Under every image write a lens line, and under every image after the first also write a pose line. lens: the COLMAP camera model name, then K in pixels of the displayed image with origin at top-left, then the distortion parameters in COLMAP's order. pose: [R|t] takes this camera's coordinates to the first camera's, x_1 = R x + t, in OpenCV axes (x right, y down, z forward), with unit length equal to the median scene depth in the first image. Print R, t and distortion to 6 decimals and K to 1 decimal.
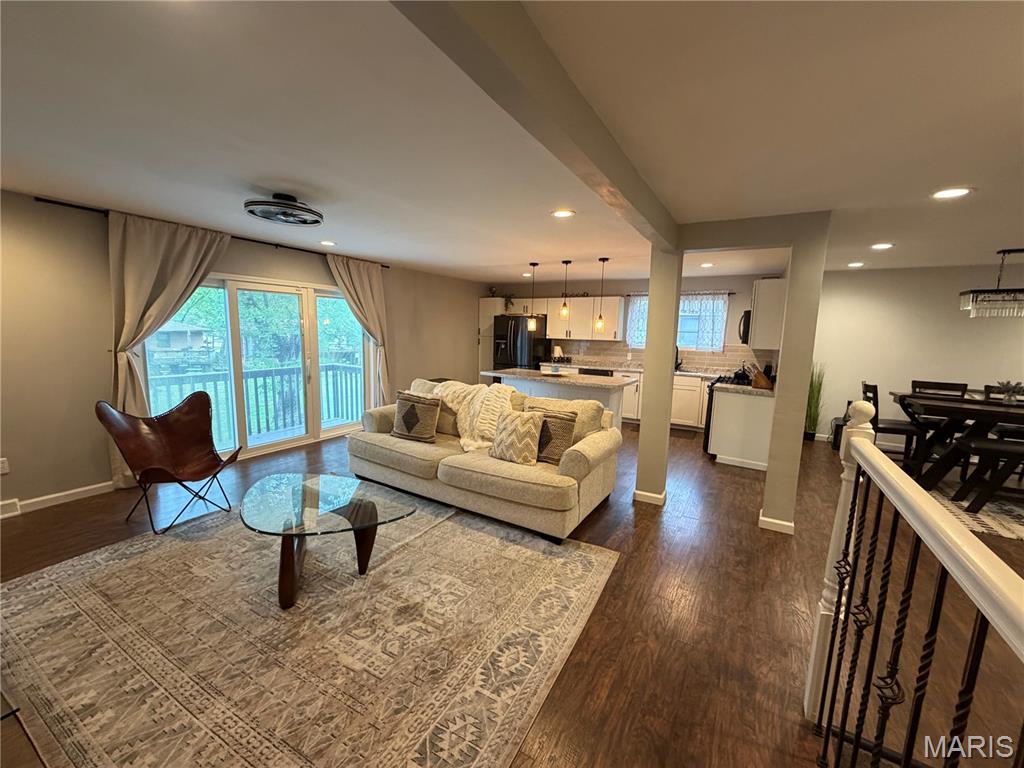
lens RADIAL K [[405.3, 0, 509.4], [0, 405.3, 384.4], [0, 0, 1]] dist [-0.000351, -0.000836]
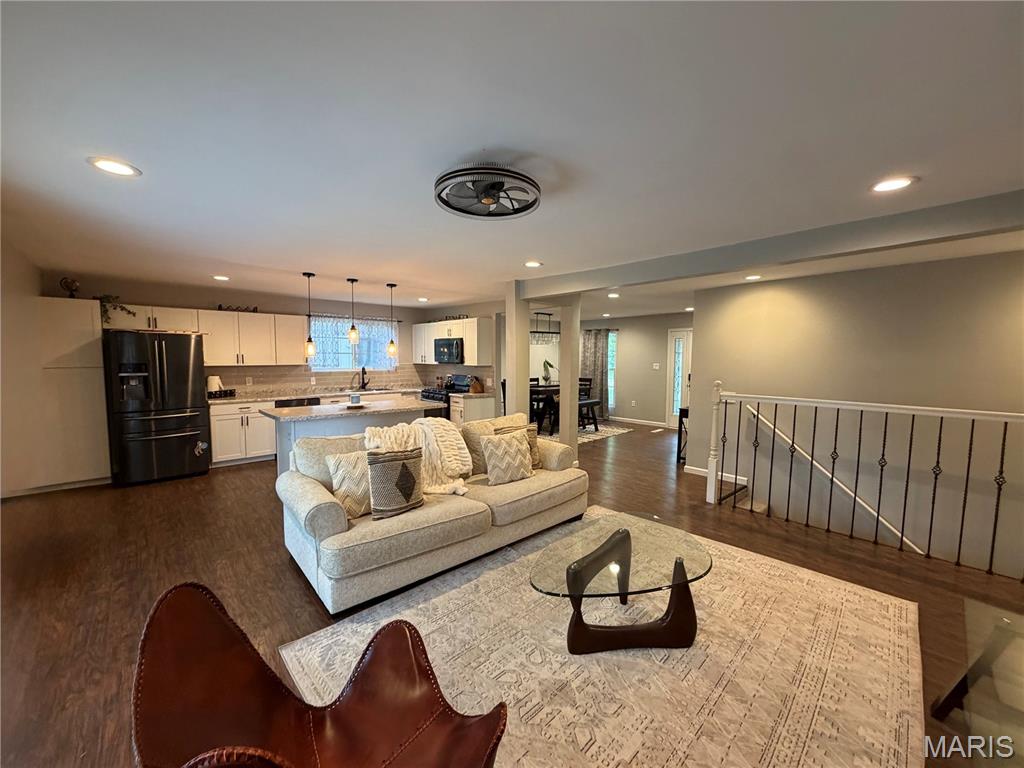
lens RADIAL K [[405.3, 0, 507.6], [0, 405.3, 385.6], [0, 0, 1]] dist [-0.000351, -0.000836]
pose [[0.288950, -0.094888, 0.952630, -0.798336], [0.128103, 0.989959, 0.059750, -0.100383], [-0.948735, 0.104770, 0.298204, 0.537106]]
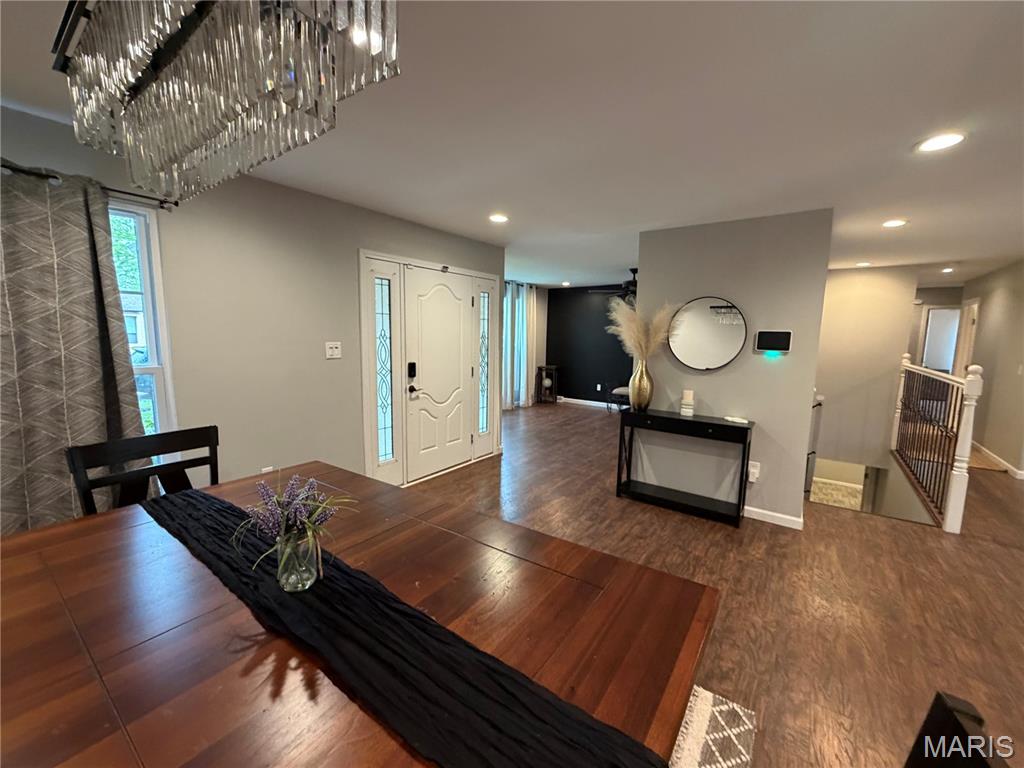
lens RADIAL K [[405.3, 0, 508.9], [0, 405.3, 385.0], [0, 0, 1]] dist [-0.000351, -0.000836]
pose [[-0.994019, -0.052574, 0.095719, 1.053969], [-0.026043, 0.965322, 0.259758, -0.114615], [-0.106056, 0.255712, -0.960918, 1.127996]]
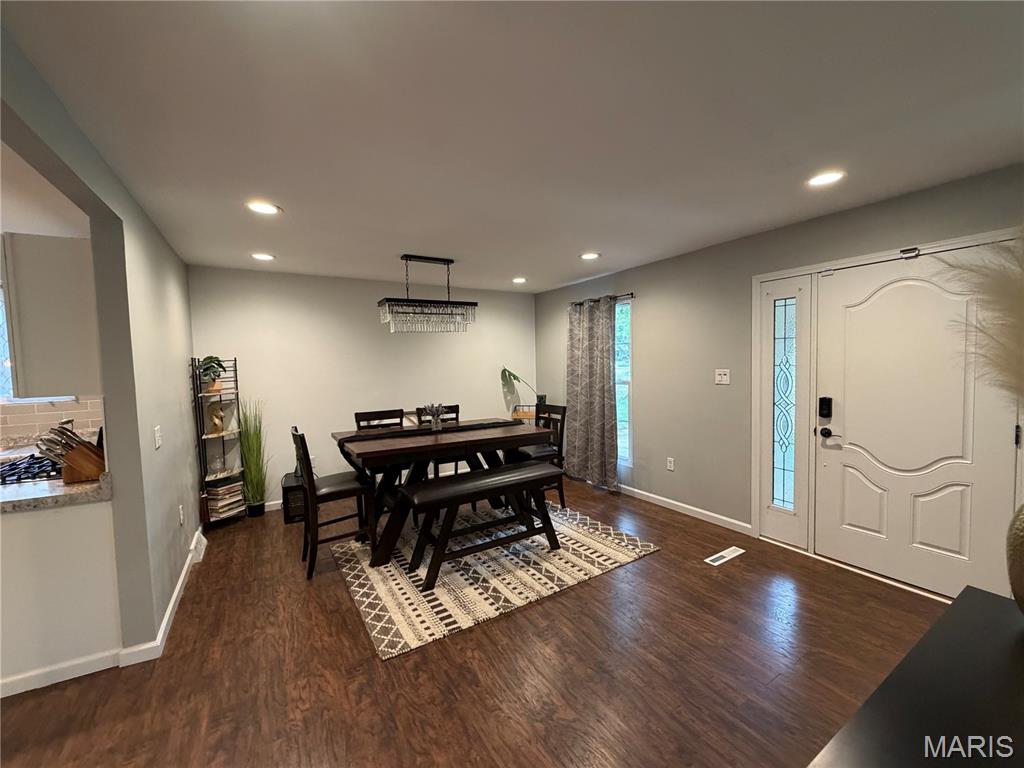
lens RADIAL K [[405.3, 0, 509.7], [0, 405.3, 384.2], [0, 0, 1]] dist [-0.000351, -0.000836]
pose [[0.459747, -0.083133, 0.884150, 0.514392], [0.152346, 0.988232, 0.013701, -0.035672], [-0.874885, 0.128398, 0.467001, 0.417739]]
